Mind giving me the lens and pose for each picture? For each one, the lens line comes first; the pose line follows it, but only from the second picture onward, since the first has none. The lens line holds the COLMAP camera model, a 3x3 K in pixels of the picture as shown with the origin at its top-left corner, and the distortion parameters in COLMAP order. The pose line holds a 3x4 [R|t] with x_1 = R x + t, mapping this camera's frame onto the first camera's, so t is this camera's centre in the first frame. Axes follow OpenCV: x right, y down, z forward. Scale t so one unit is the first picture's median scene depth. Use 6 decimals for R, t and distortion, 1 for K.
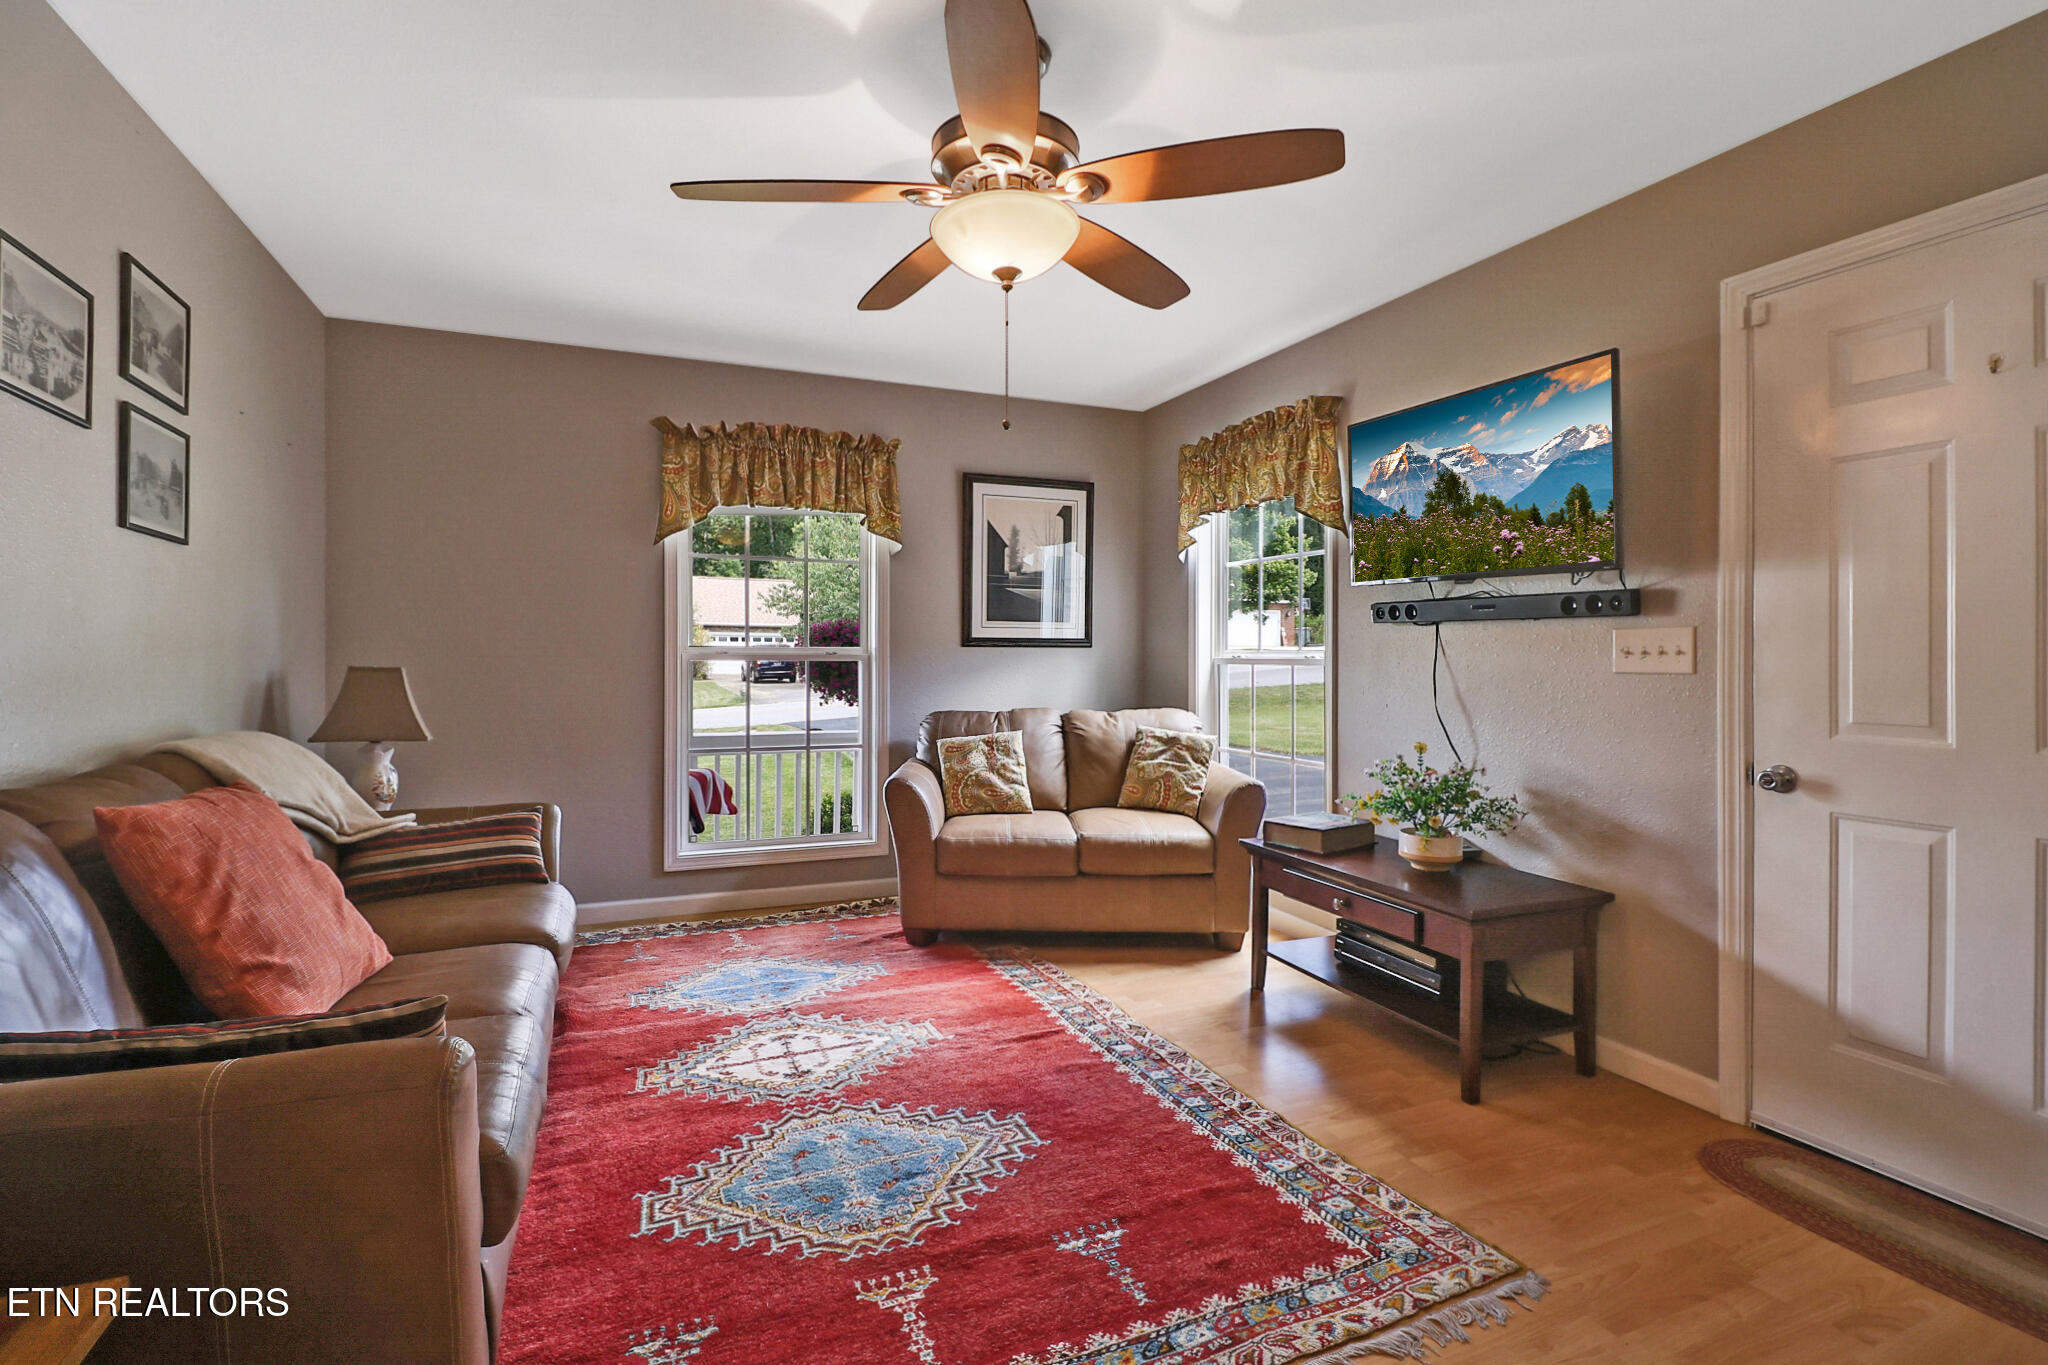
lens RADIAL K [[936.6, 0, 1008.8], [0, 936.6, 651.4], [0, 0, 1]] dist [-0.001183, -0.007094]
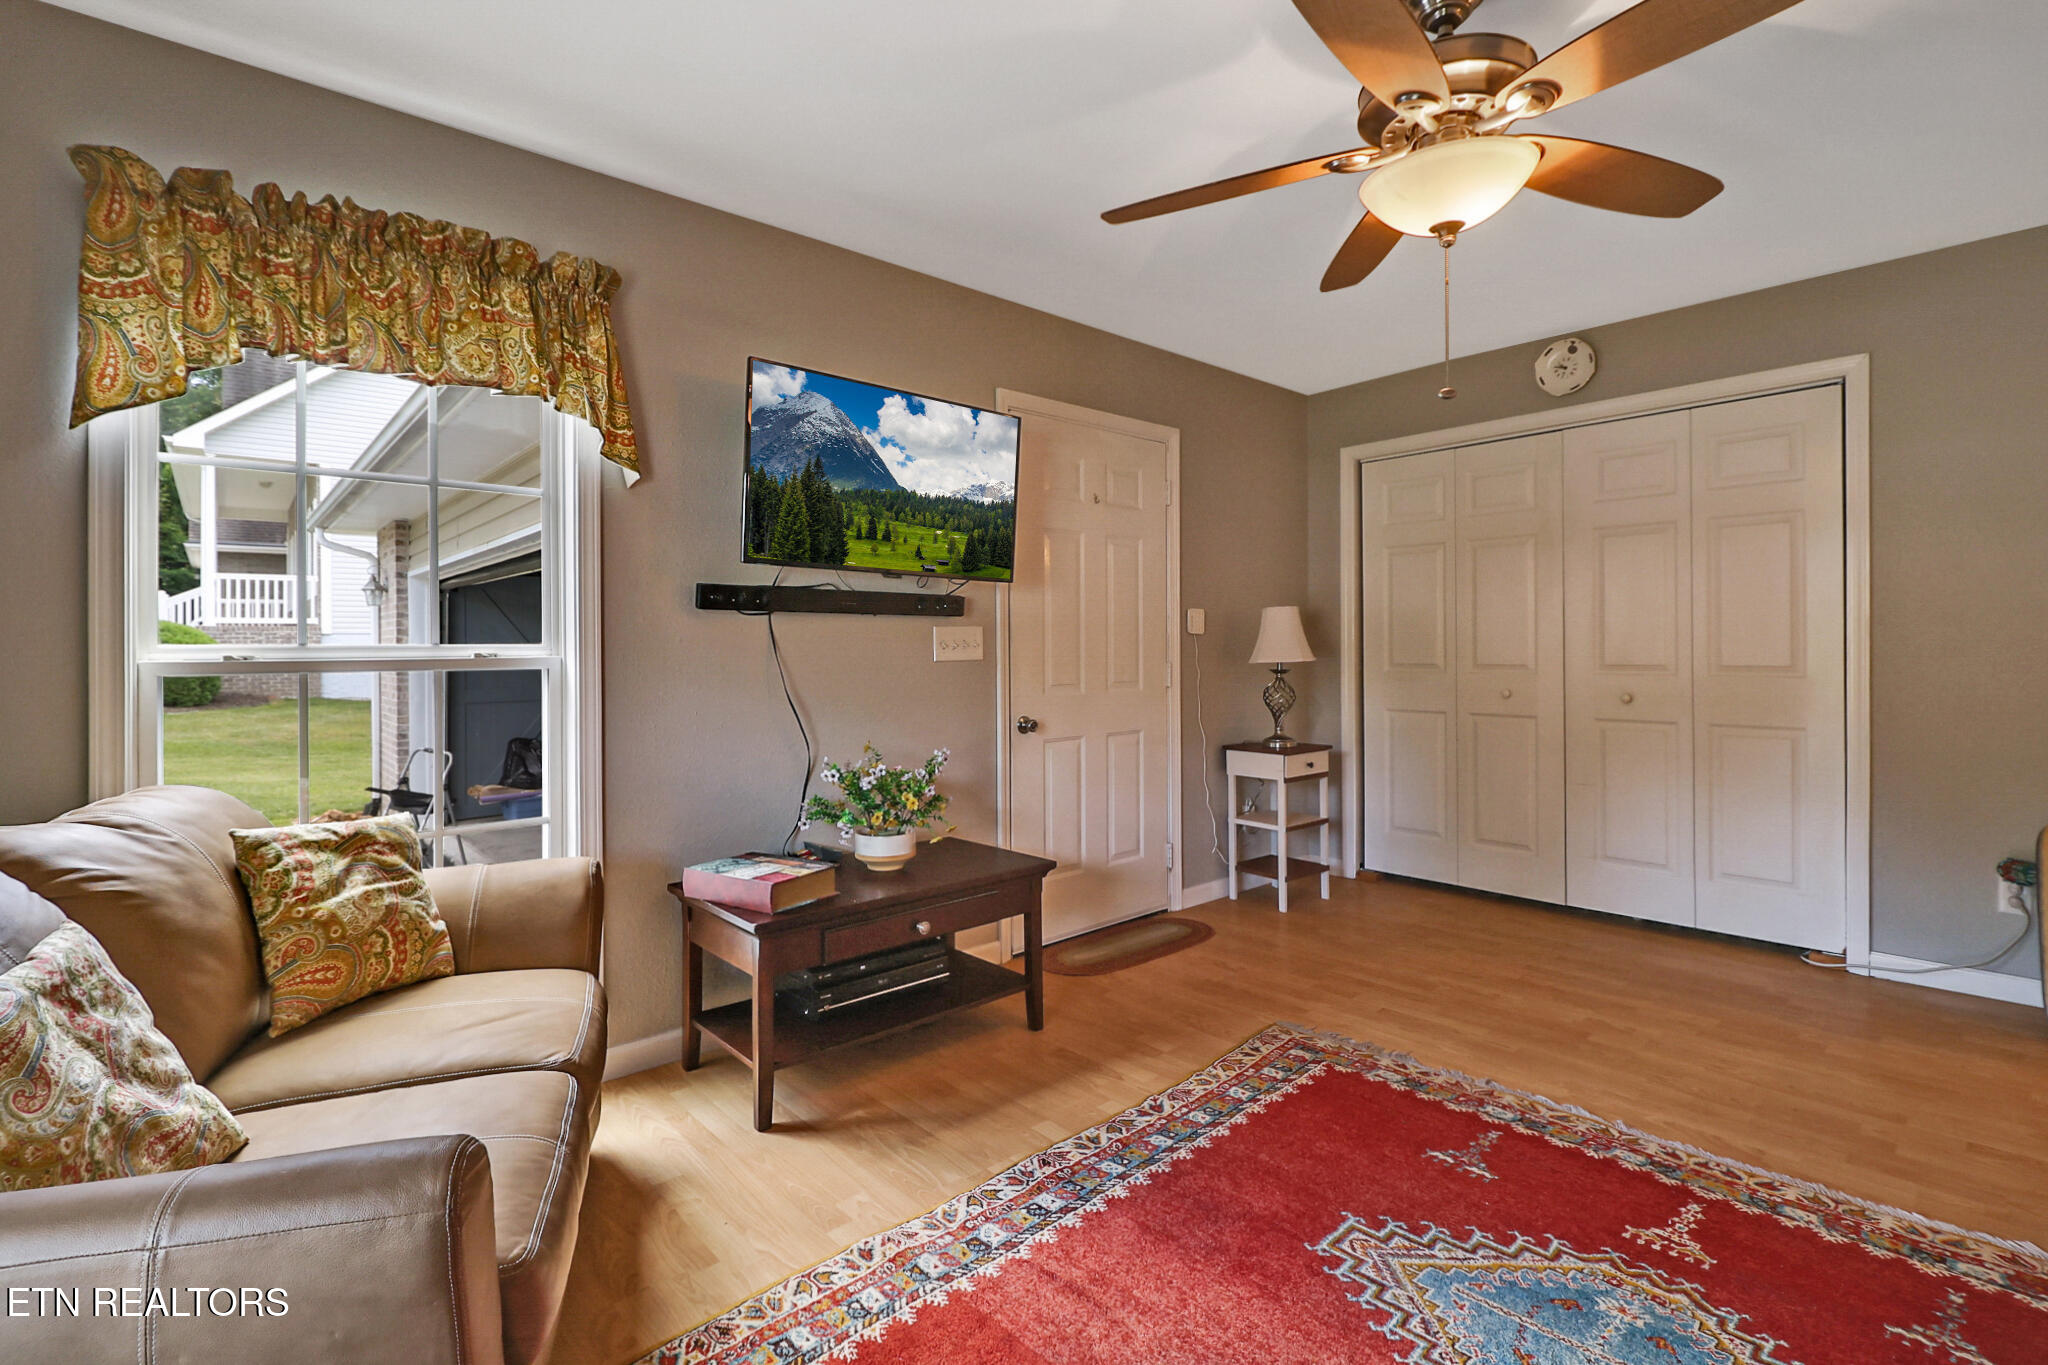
lens RADIAL K [[936.6, 0, 1008.8], [0, 936.6, 651.4], [0, 0, 1]] dist [-0.001183, -0.007094]
pose [[-0.313556, -0.006263, 0.949549, -0.706653], [0.004270, 0.999959, 0.008005, -0.000423], [-0.949560, 0.006564, -0.313516, 1.636028]]
